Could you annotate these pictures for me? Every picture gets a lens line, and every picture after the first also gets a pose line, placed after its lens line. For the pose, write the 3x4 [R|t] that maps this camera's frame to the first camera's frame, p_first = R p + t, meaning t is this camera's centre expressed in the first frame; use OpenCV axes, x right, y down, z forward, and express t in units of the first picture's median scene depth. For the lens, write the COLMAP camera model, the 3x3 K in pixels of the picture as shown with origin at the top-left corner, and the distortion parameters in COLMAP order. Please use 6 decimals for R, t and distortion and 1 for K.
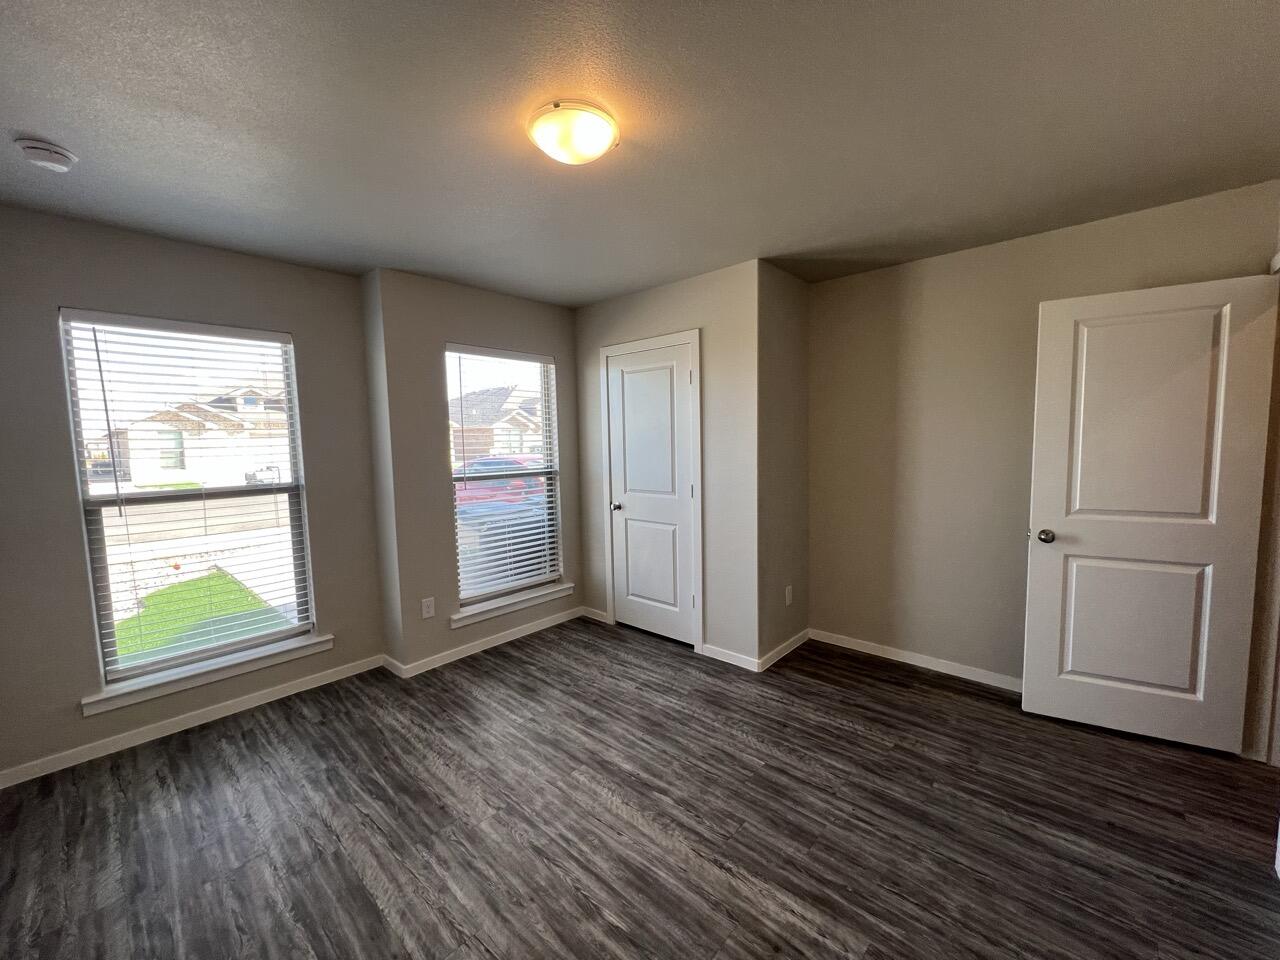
lens RADIAL K [[506.5, 0, 640.4], [0, 506.5, 482.1], [0, 0, 1]] dist [-0.001440, 0.001323]
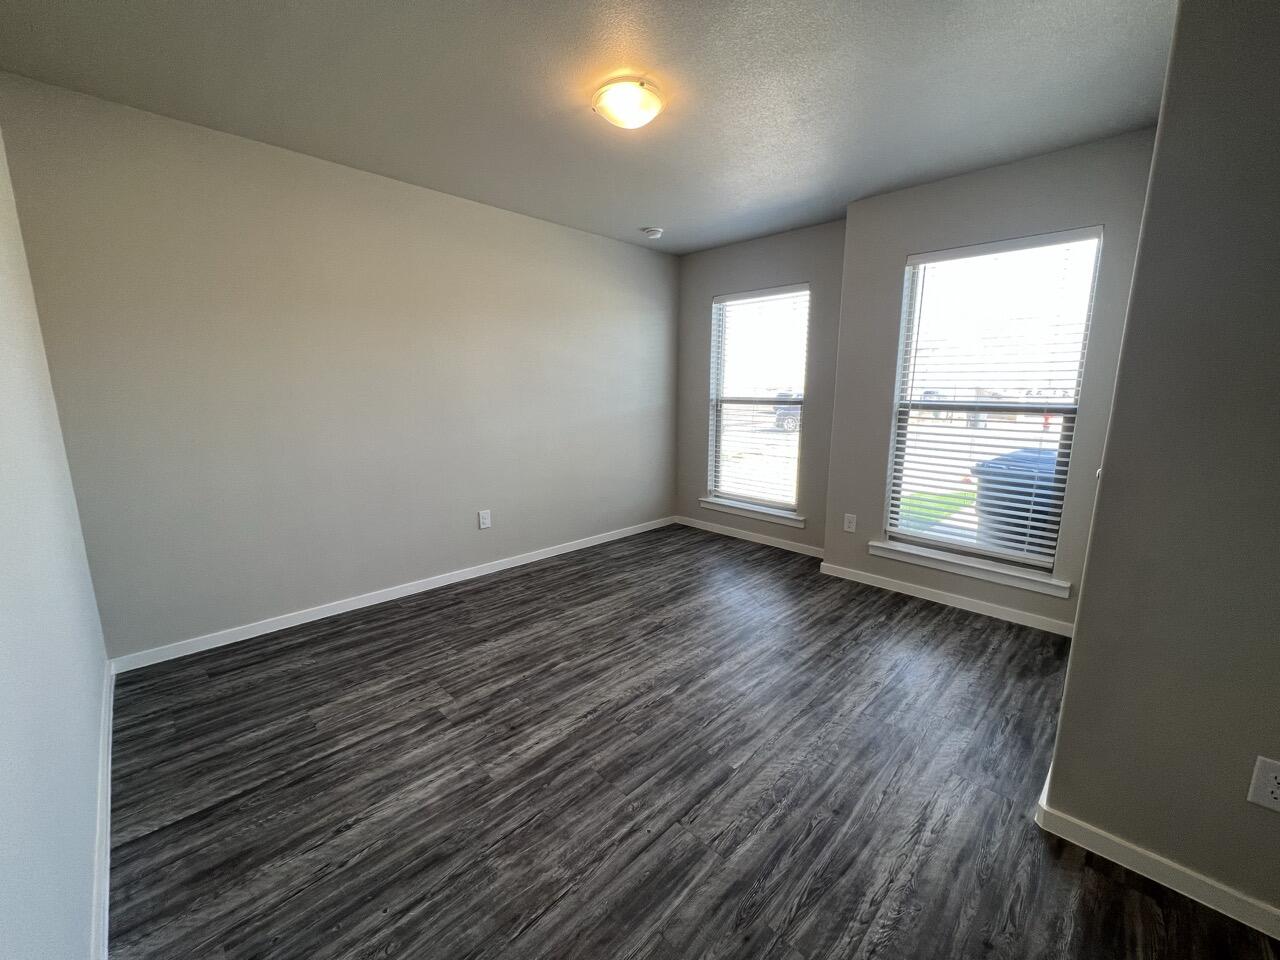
lens RADIAL K [[506.5, 0, 636.3], [0, 506.5, 484.5], [0, 0, 1]] dist [-0.001440, 0.001323]
pose [[-0.037063, 0.205415, -0.977973, 0.994858], [-0.087502, 0.974219, 0.207942, -0.024377], [0.995475, 0.093282, -0.018133, 0.881897]]
